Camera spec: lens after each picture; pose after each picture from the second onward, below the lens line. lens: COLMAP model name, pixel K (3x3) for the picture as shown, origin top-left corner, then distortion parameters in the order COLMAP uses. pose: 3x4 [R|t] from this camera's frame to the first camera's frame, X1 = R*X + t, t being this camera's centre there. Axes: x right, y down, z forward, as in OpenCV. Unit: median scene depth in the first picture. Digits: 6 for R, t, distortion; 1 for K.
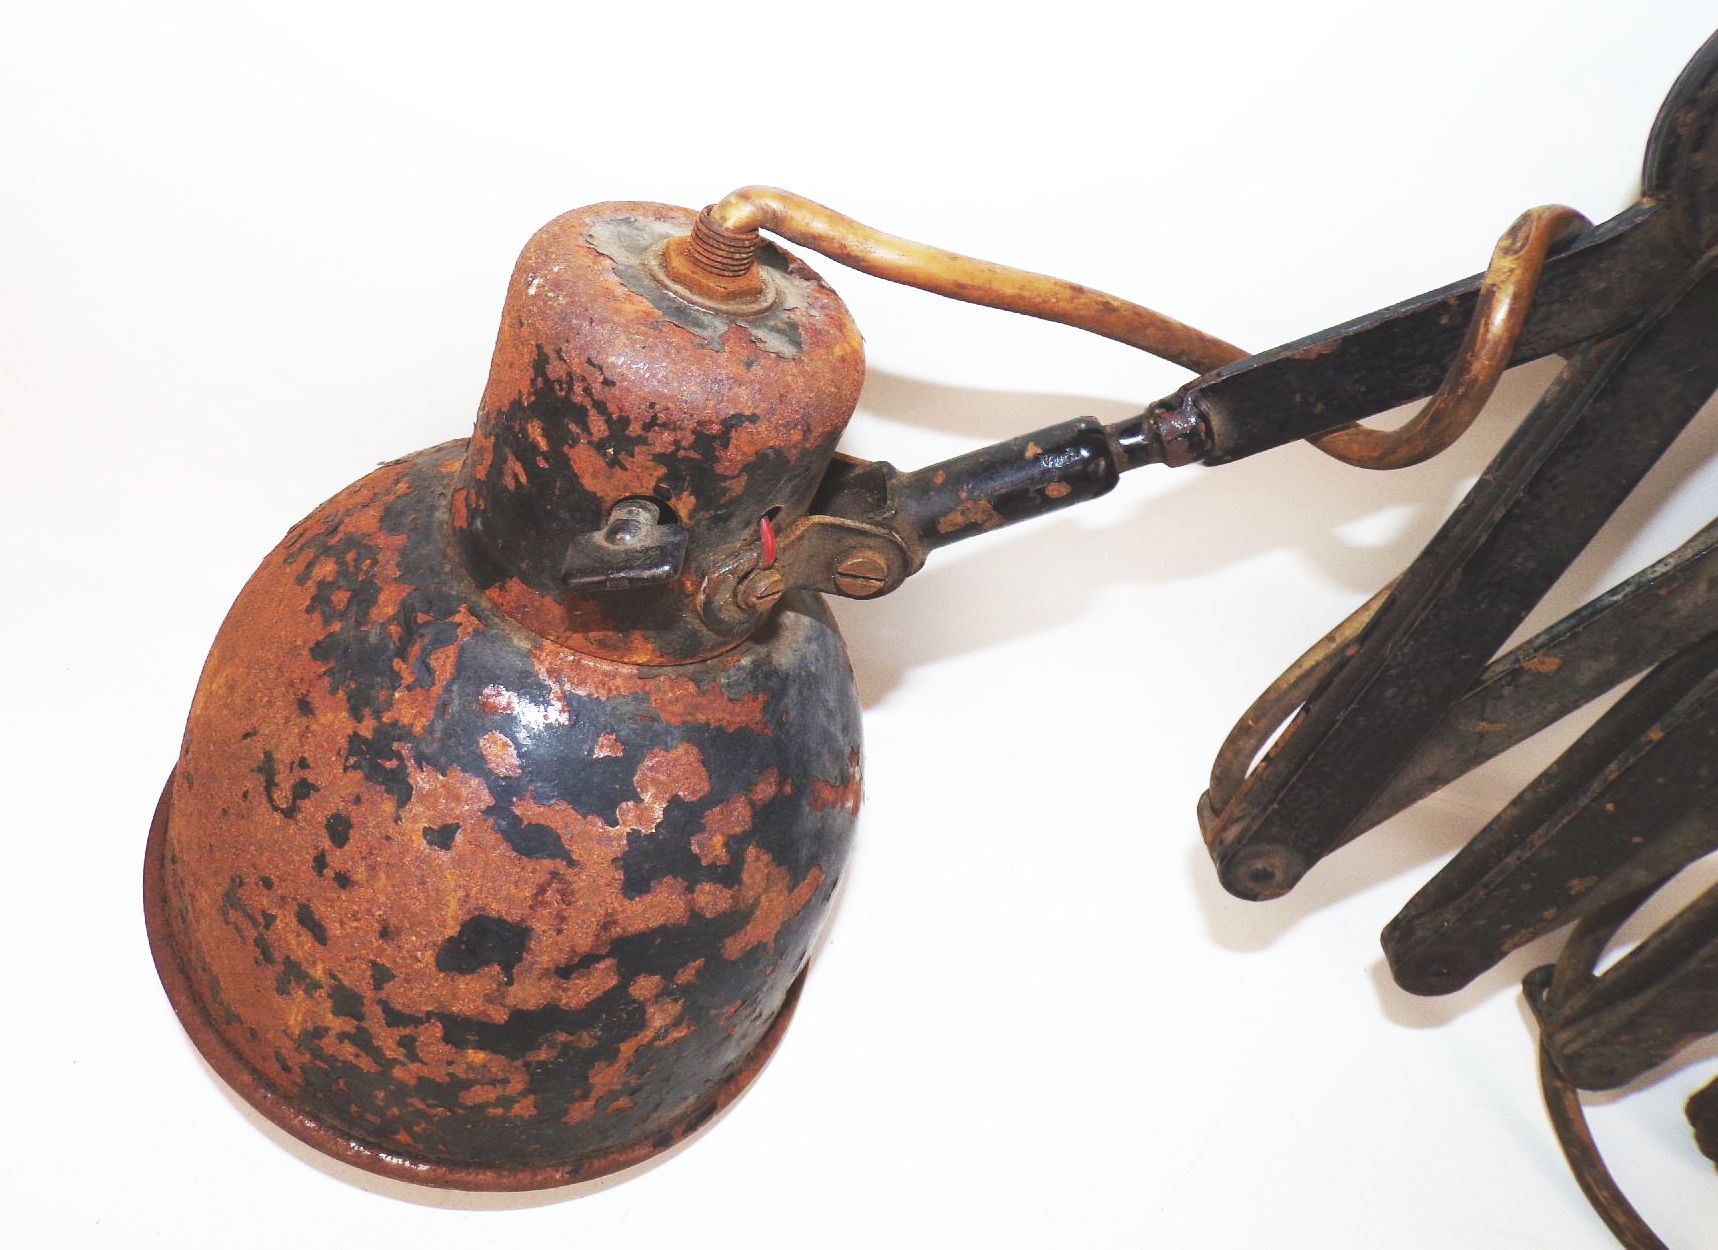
lens RADIAL K [[1198.0, 0, 859.4], [0, 1198.0, 629.1], [0, 0, 1]] dist [0.006495, -0.001978]
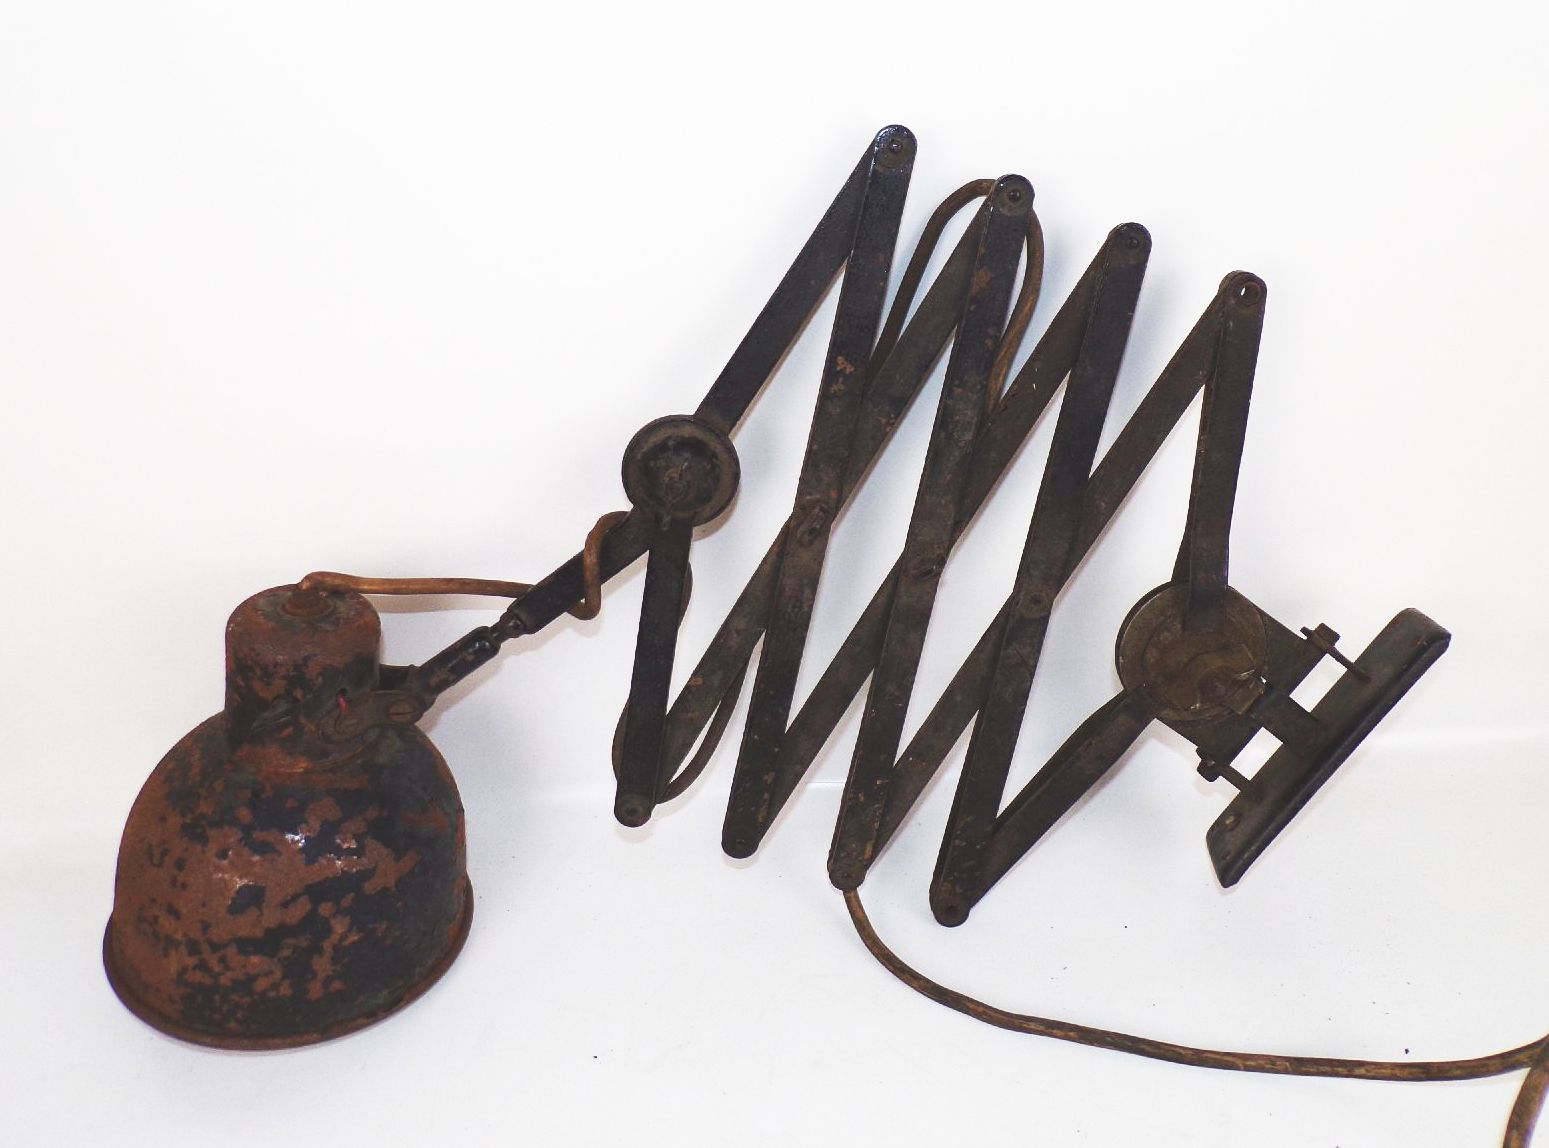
lens RADIAL K [[1014.1, 0, 775.2], [0, 1014.1, 571.6], [0, 0, 1]] dist [-0.005759, 0.003906]
pose [[0.970746, -0.227513, 0.076752, 0.660375], [0.239828, 0.934247, -0.263941, 0.419972], [-0.011655, 0.274626, 0.961480, -1.055630]]
